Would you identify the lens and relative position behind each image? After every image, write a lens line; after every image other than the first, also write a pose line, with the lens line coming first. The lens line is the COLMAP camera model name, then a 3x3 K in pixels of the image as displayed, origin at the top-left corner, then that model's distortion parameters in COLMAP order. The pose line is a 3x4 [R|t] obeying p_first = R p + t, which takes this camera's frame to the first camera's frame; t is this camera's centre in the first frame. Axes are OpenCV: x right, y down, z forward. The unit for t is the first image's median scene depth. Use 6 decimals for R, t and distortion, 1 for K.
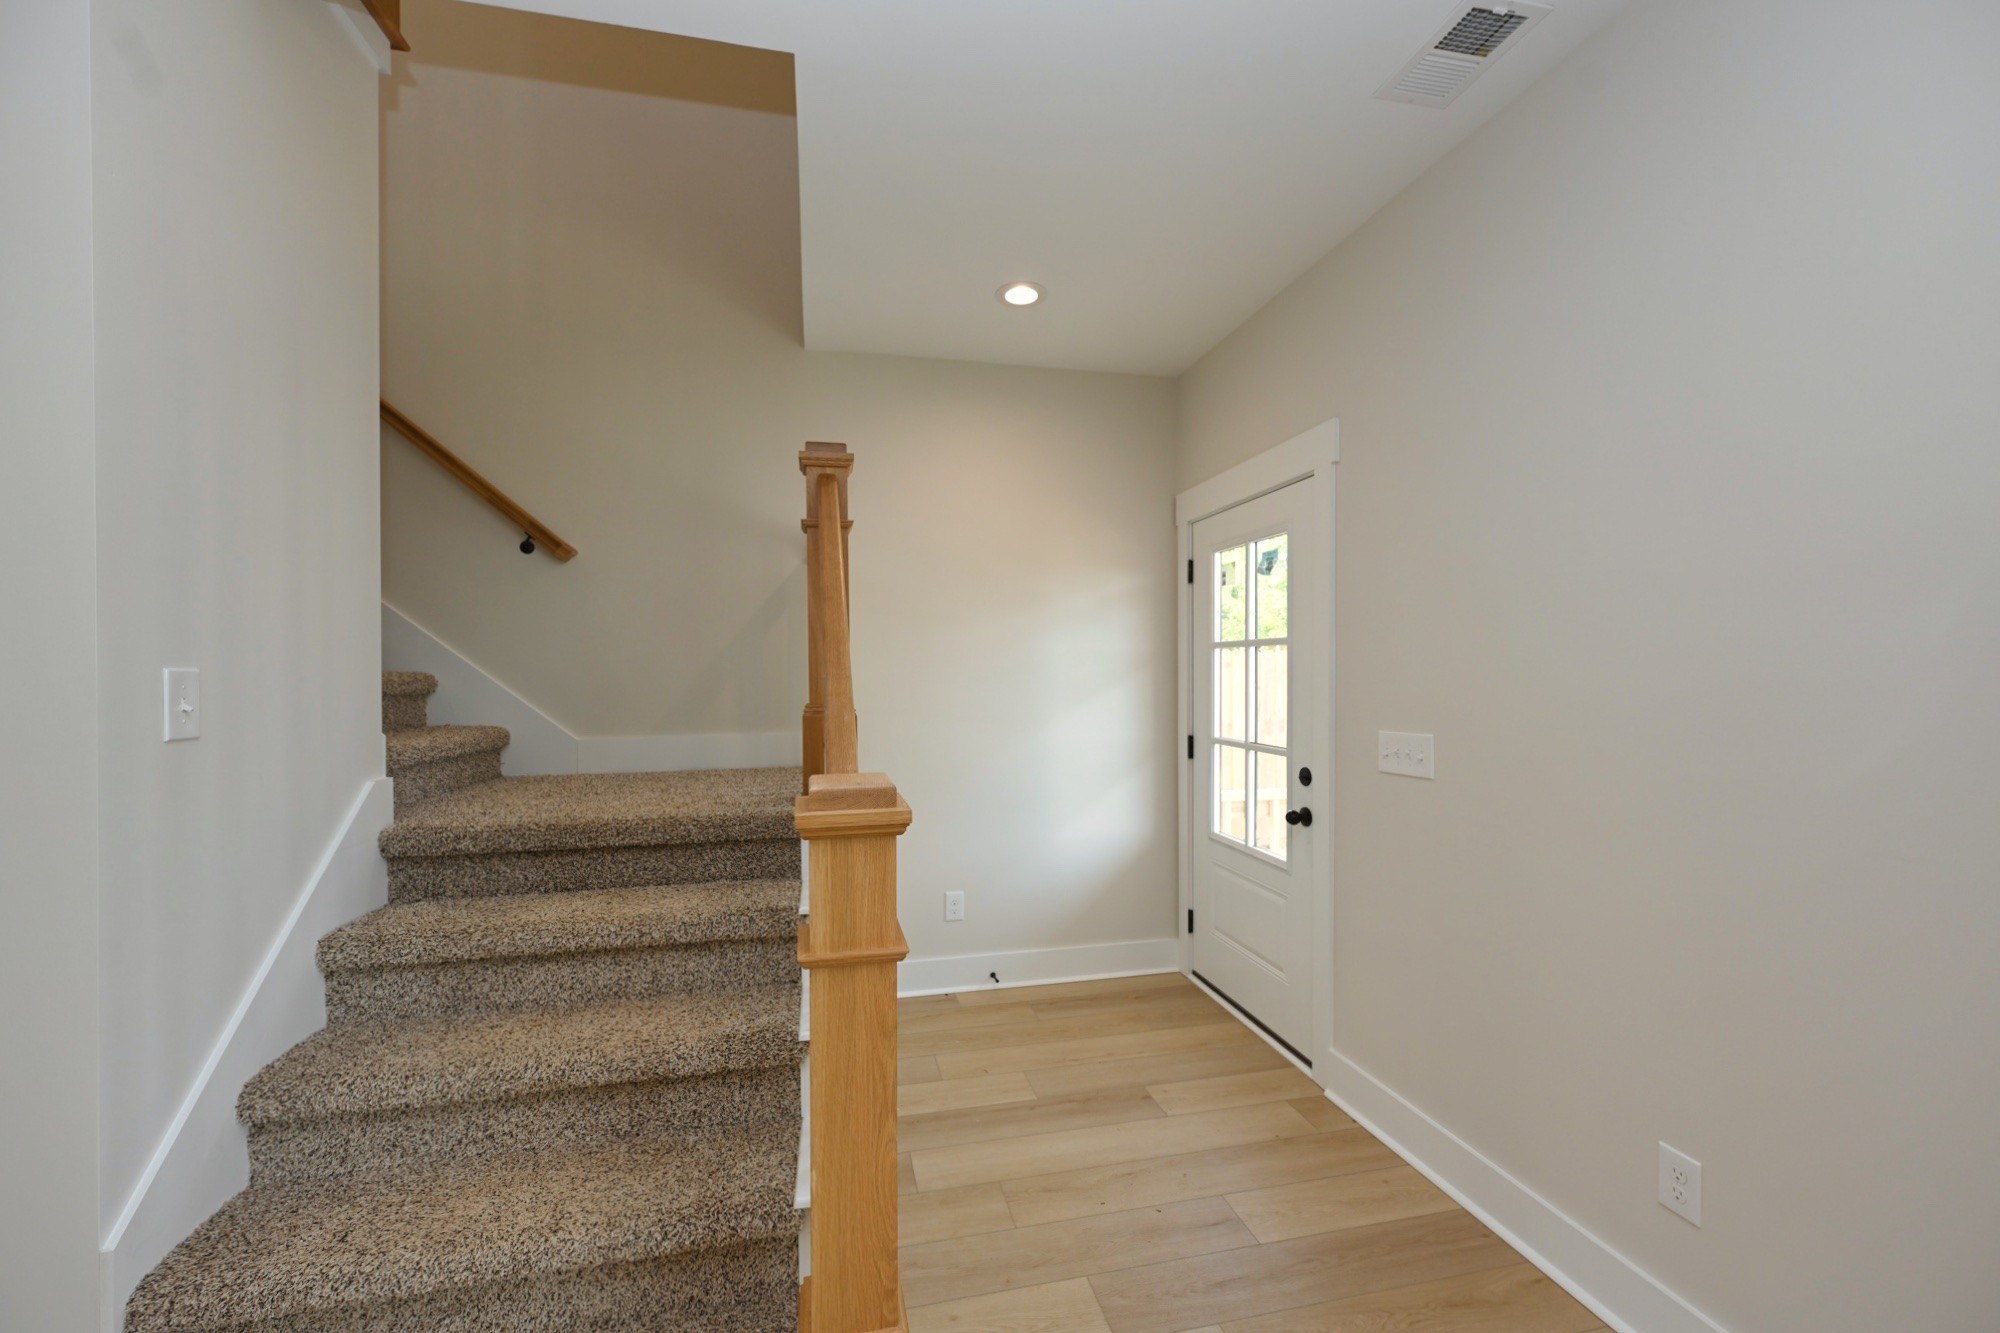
lens RADIAL K [[798.4, 0, 990.5], [0, 798.4, 674.4], [0, 0, 1]] dist [-0.000480, 0.000121]
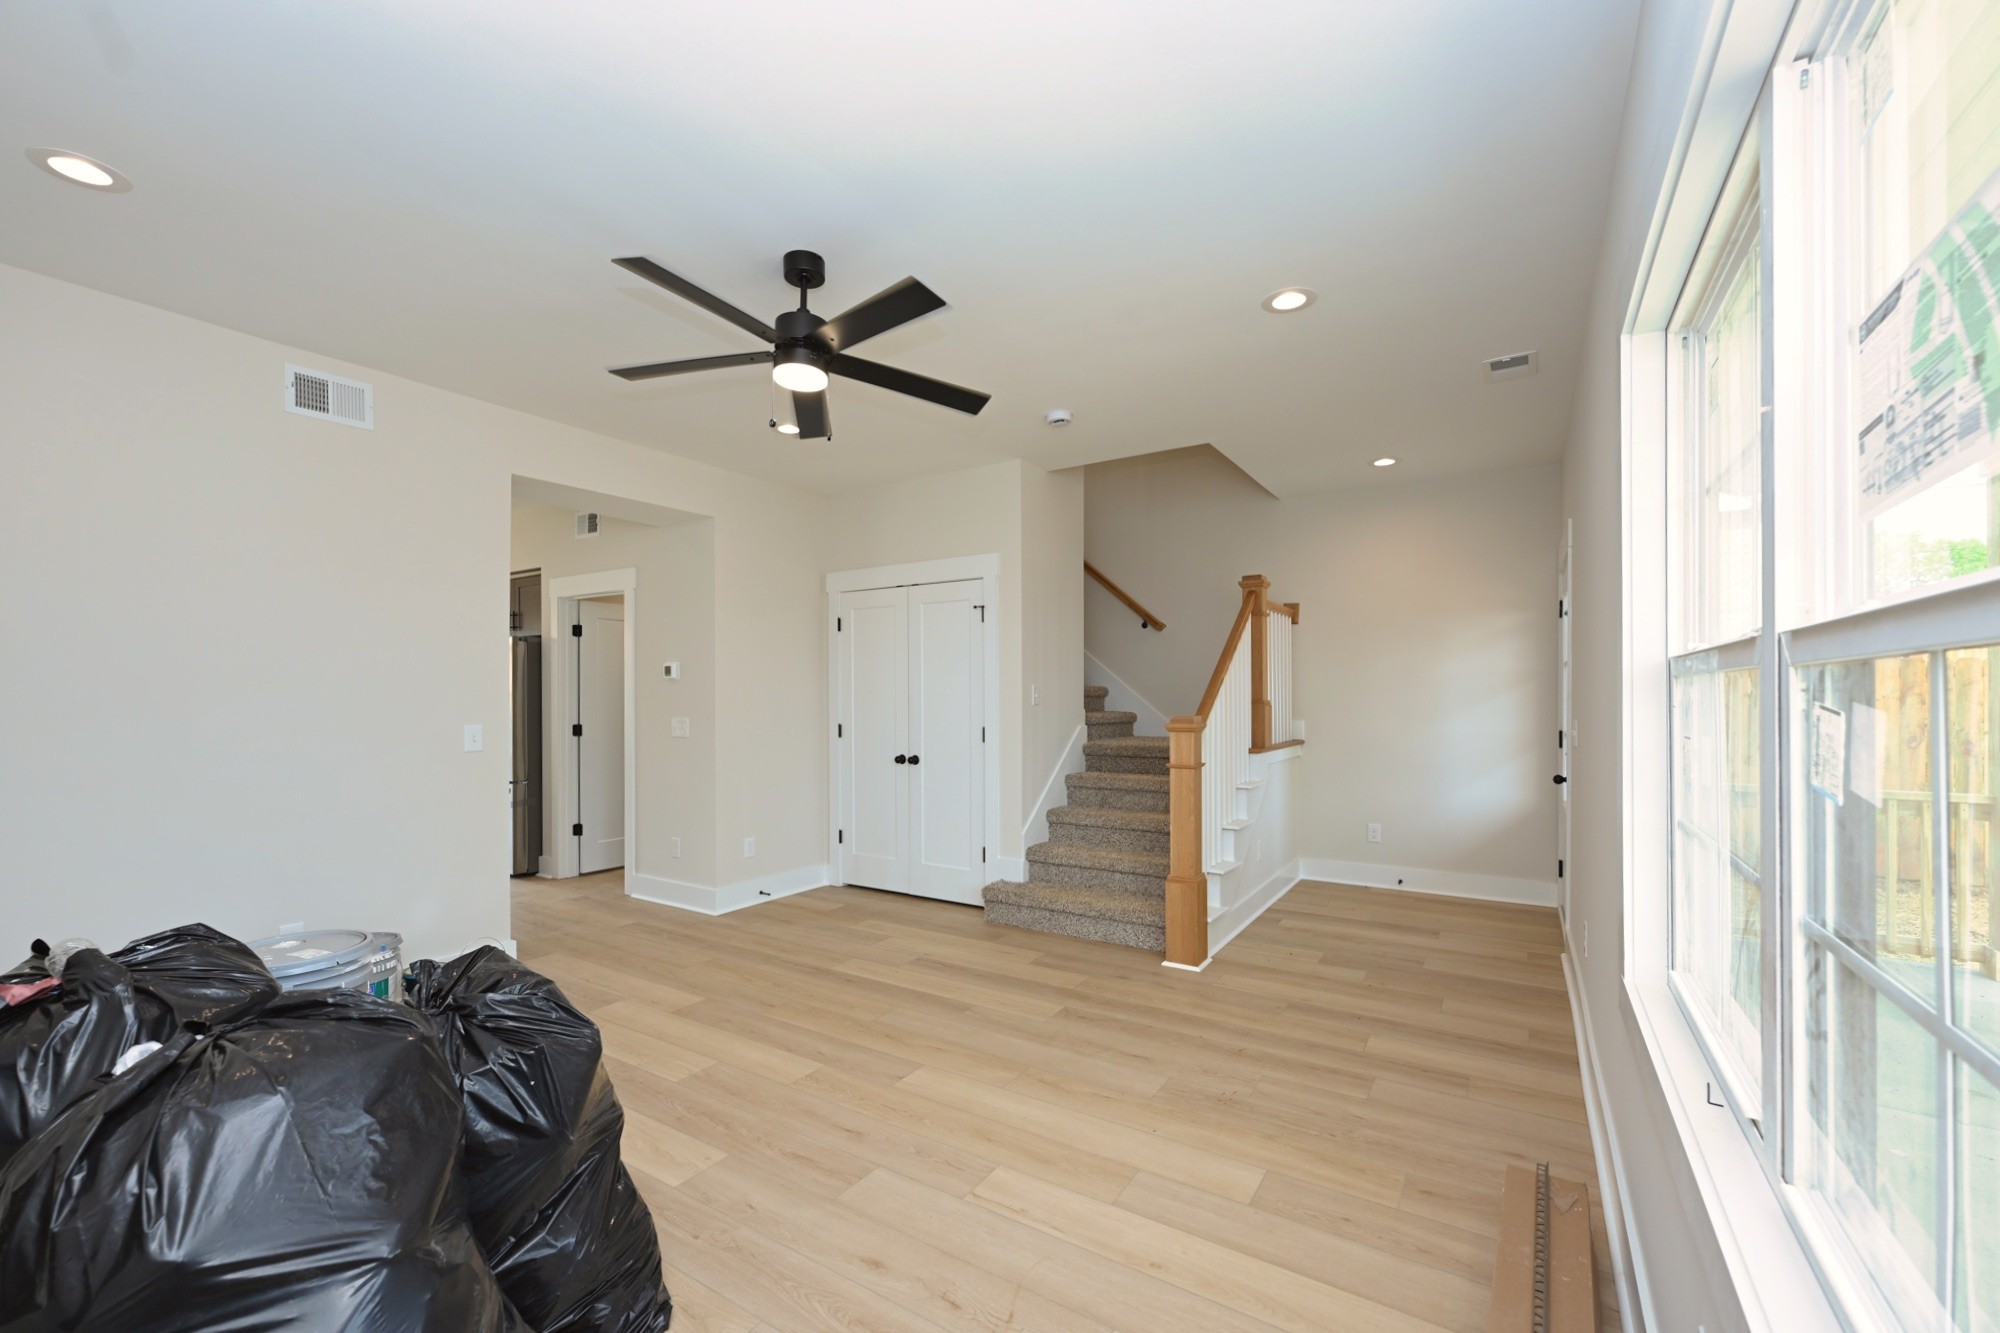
lens RADIAL K [[805.0, 0, 993.0], [0, 805.0, 711.8], [0, 0, 1]] dist [0.000344, 0.000045]
pose [[0.701681, 0.016366, -0.712303, 0.660254], [-0.000039, 0.999737, 0.022932, 0.014938], [0.712491, -0.016063, 0.701497, -0.774534]]
